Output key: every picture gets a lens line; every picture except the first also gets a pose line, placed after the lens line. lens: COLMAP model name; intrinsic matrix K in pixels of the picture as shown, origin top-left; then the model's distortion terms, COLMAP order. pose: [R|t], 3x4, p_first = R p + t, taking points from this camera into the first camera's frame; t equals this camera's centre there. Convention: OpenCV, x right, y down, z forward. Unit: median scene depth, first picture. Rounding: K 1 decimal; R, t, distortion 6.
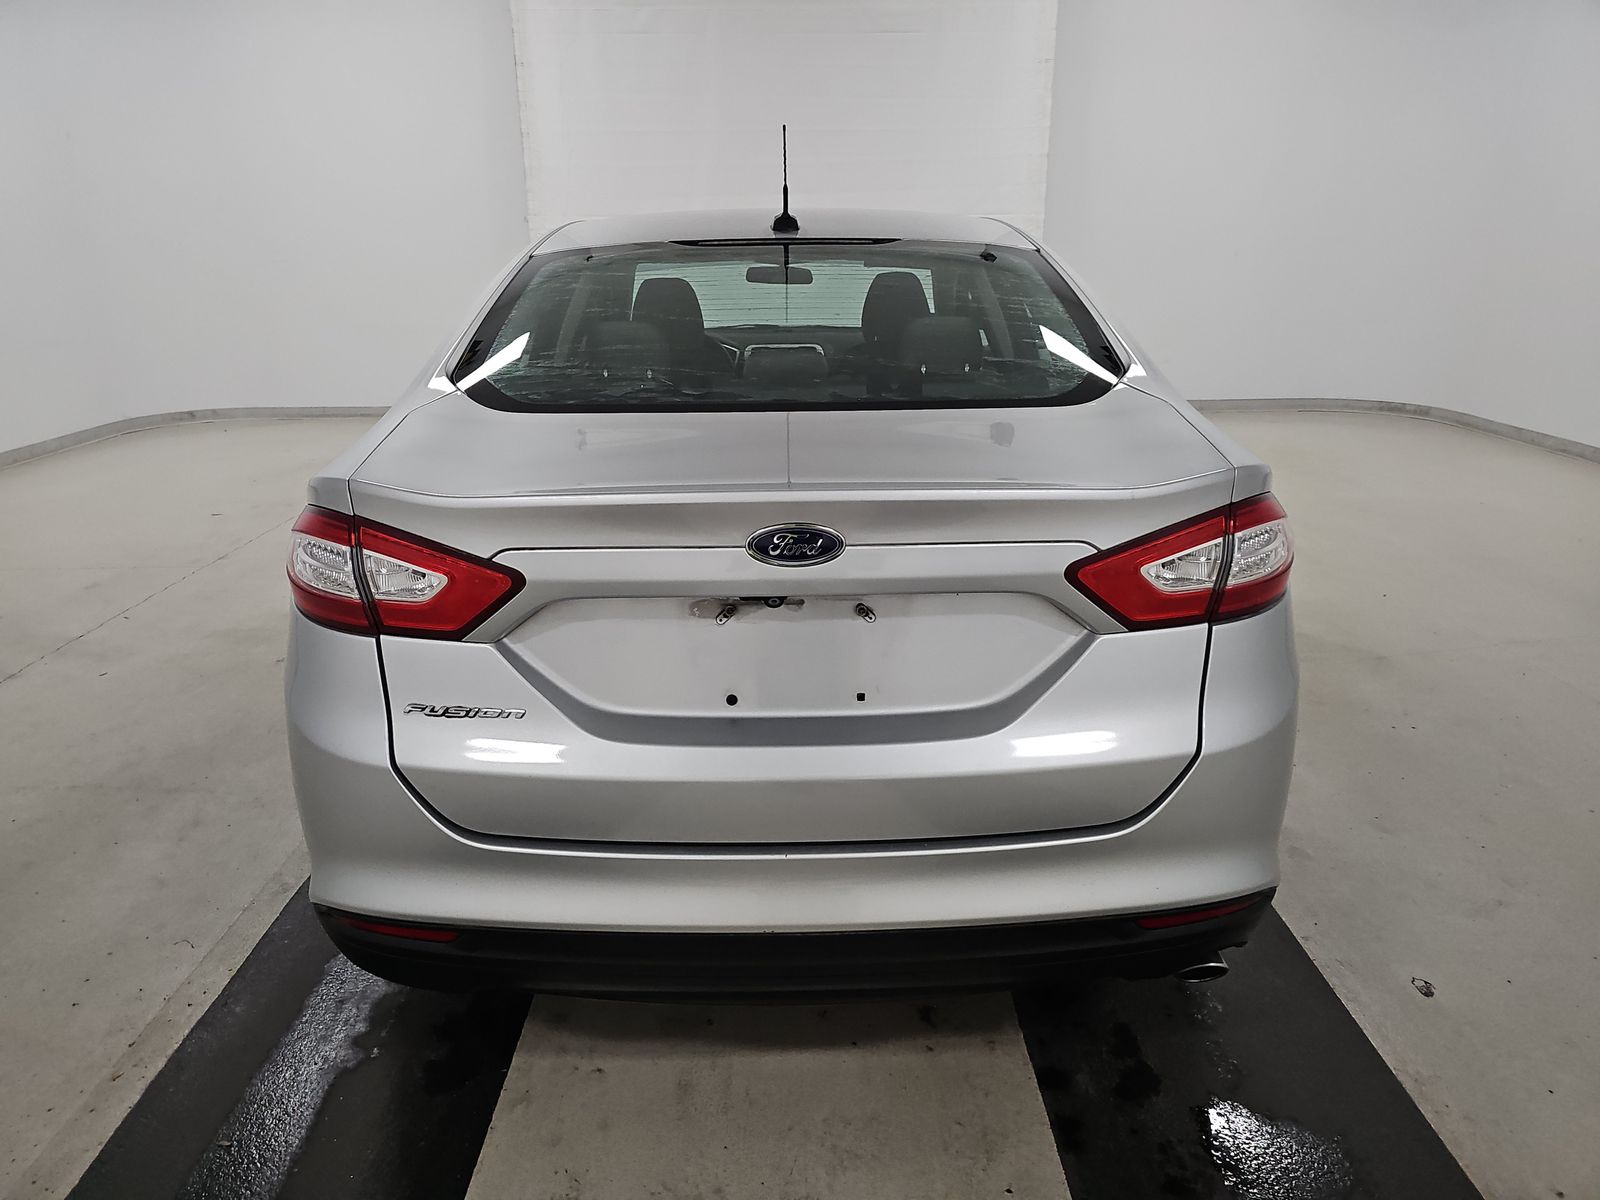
lens RADIAL K [[1053.7, 0, 800.0], [0, 1053.7, 600.0], [0, 0, 1]] dist [-0.001617, -0.001394]
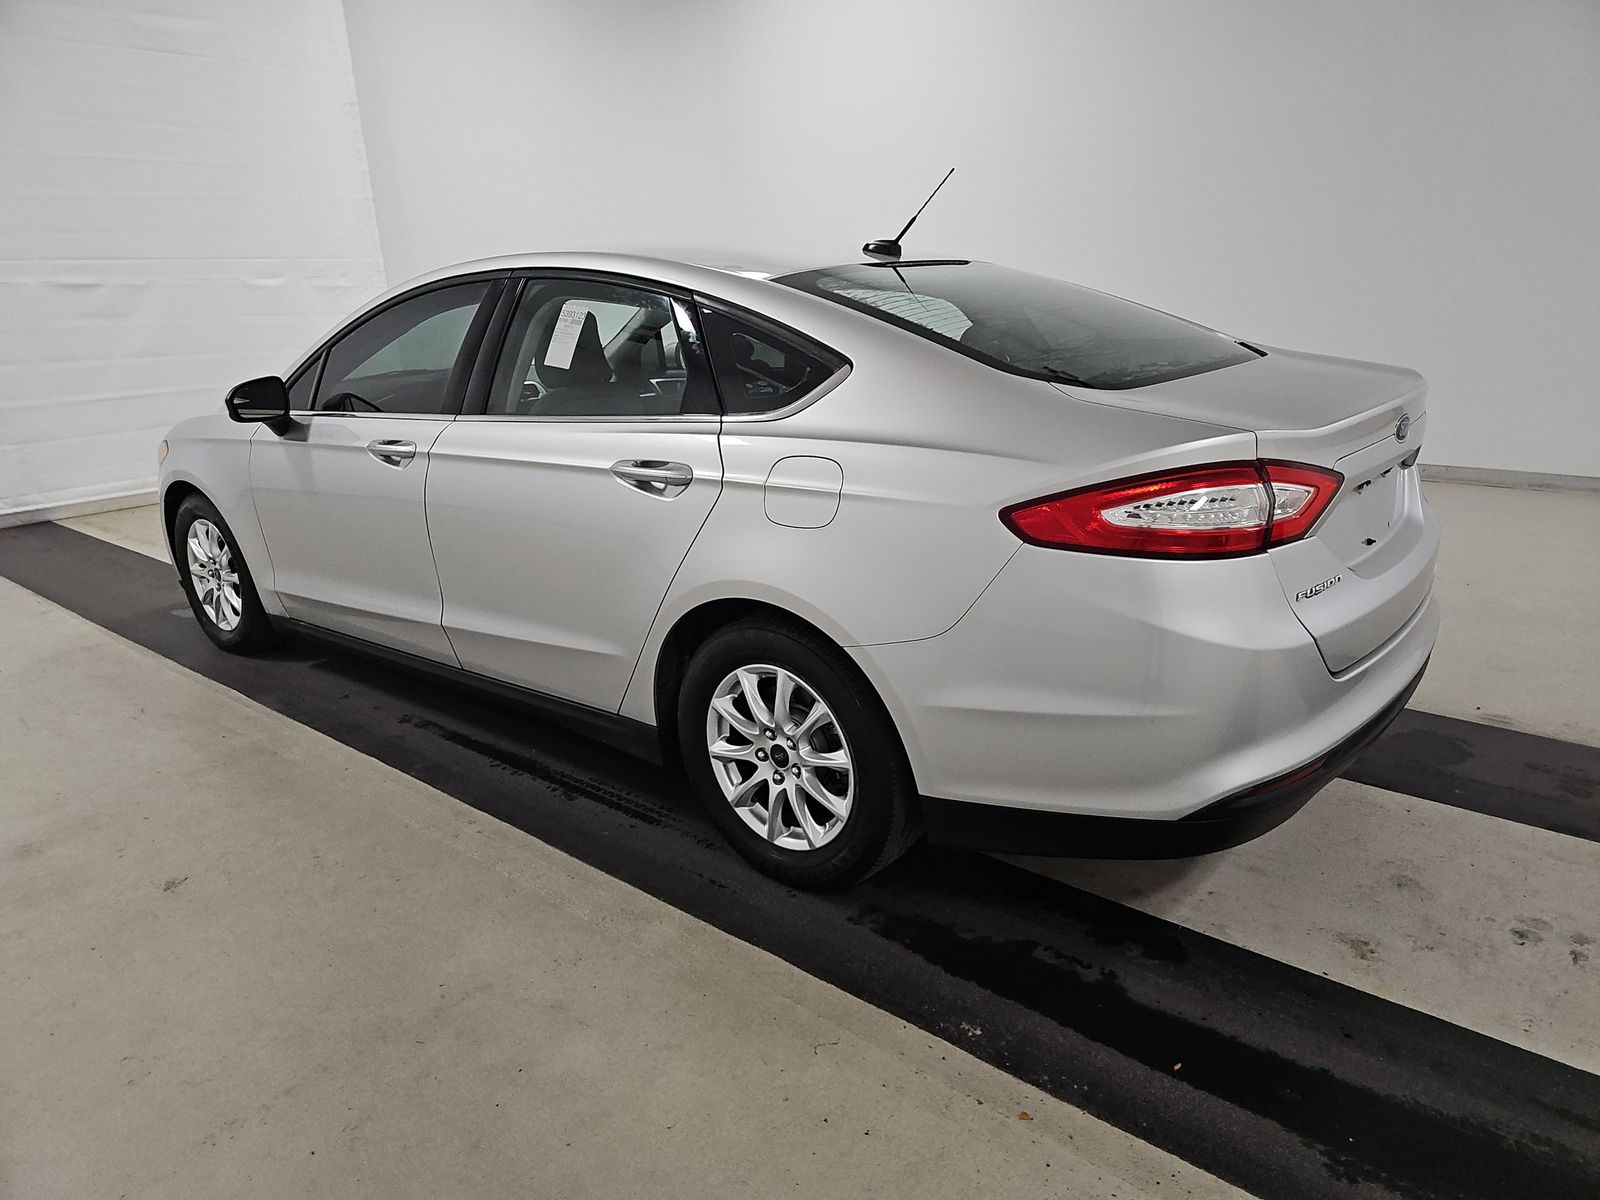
lens RADIAL K [[1053.7, 0, 800.0], [0, 1053.7, 600.0], [0, 0, 1]] dist [-0.001617, -0.001394]
pose [[0.671837, -0.246762, 0.698387, -1.298859], [0.275548, 0.958467, 0.073584, -0.123386], [-0.687538, 0.143003, 0.711928, 0.371788]]
